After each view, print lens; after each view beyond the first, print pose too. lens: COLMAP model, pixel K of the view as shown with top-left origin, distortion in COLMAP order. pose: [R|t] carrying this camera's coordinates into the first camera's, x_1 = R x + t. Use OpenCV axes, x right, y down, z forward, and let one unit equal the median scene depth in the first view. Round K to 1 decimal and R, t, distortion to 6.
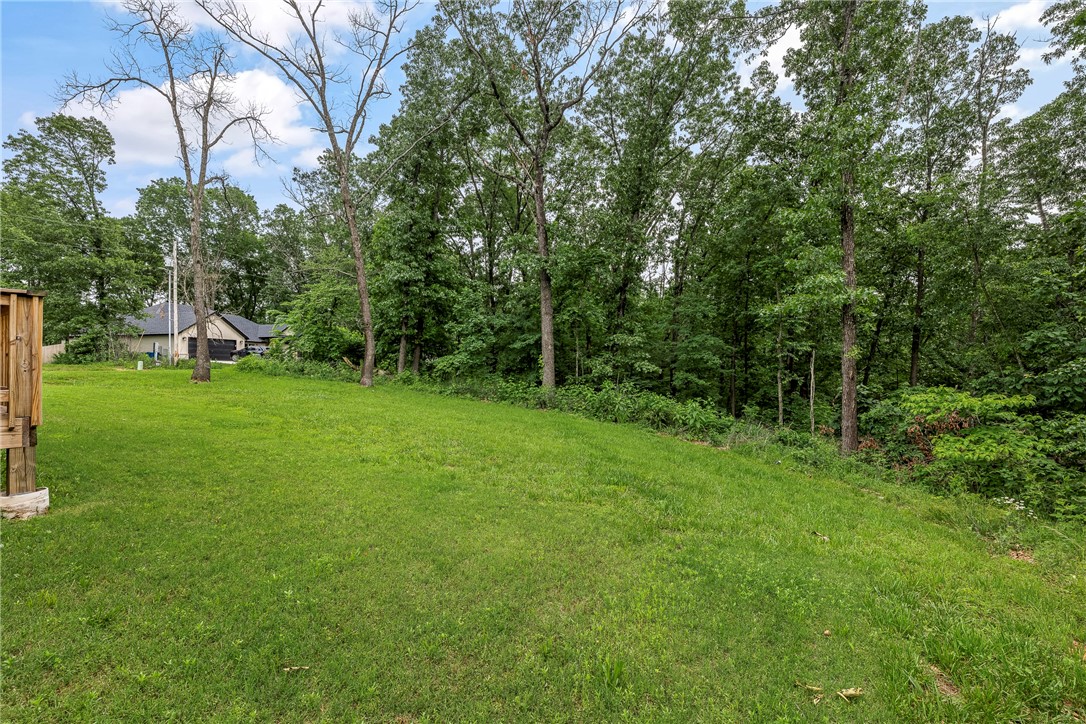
lens RADIAL K [[463.6, 0, 543.0], [0, 463.6, 362.0], [0, 0, 1]] dist [-0.001170, -0.000266]
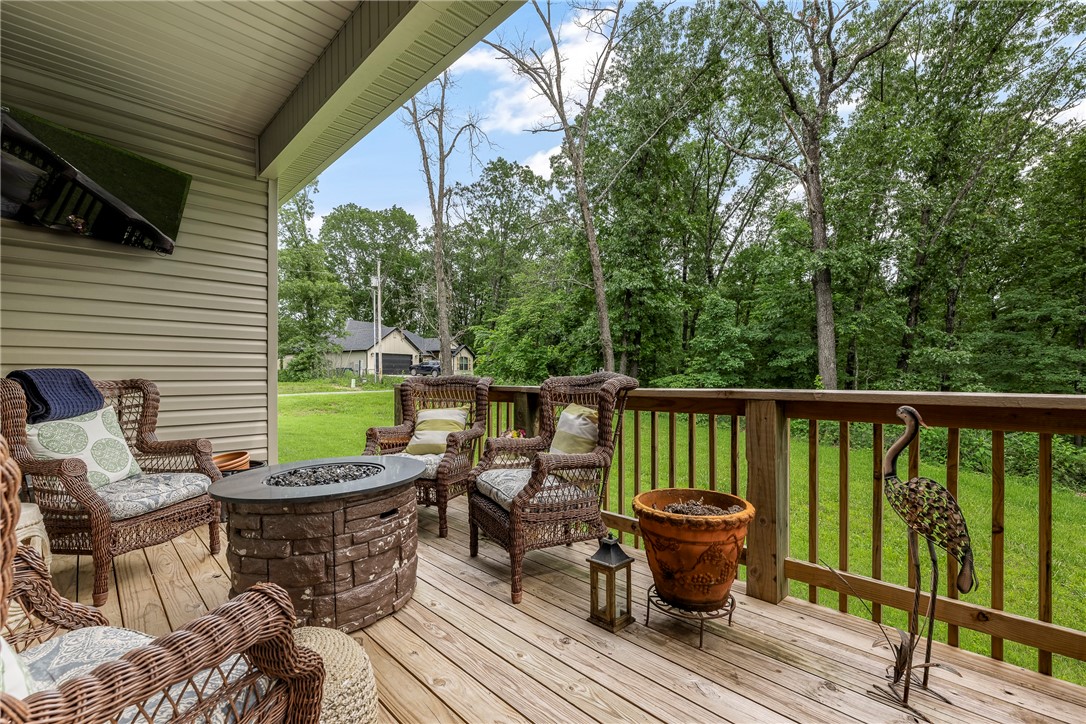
lens RADIAL K [[473.7, 0, 542.7], [0, 473.7, 368.9], [0, 0, 1]] dist [0.002842, 0.000290]
pose [[0.970919, -0.004543, -0.239366, -0.186907], [0.004409, 0.999990, -0.001093, -0.019177], [0.239369, 0.000006, 0.970929, 0.067318]]
